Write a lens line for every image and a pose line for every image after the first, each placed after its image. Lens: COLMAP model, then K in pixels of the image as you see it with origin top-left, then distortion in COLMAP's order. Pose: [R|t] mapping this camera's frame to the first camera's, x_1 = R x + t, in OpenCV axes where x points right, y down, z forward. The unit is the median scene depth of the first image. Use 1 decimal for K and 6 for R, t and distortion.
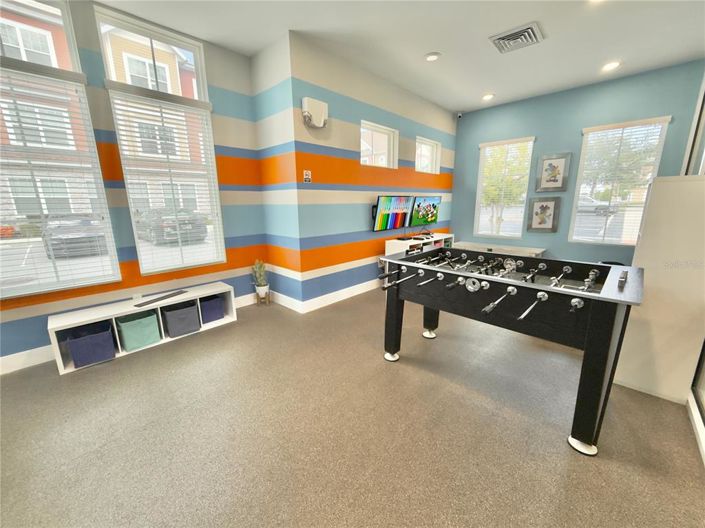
lens RADIAL K [[282.3, 0, 352.4], [0, 282.3, 264.9], [0, 0, 1]] dist [0.001097, -0.000305]
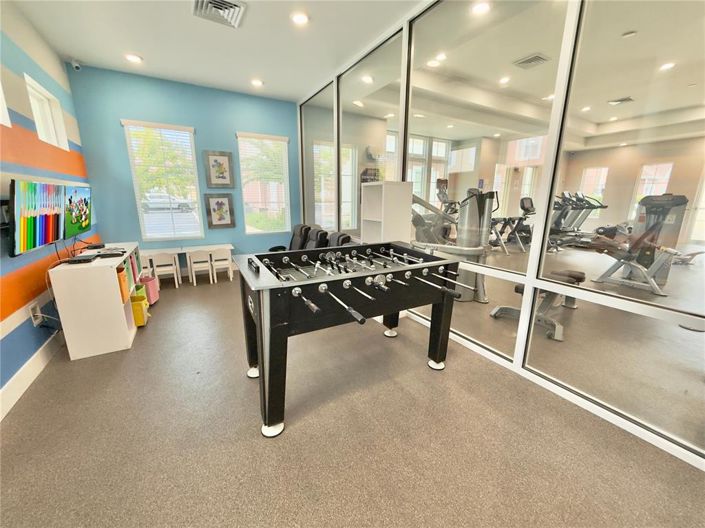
lens RADIAL K [[282.3, 0, 352.4], [0, 282.3, 263.5], [0, 0, 1]] dist [0.001097, -0.000305]
pose [[0.276362, -0.203955, 0.939163, -0.178613], [0.200850, 0.967900, 0.151093, -0.055304], [-0.939832, 0.146875, 0.308455, 0.283044]]
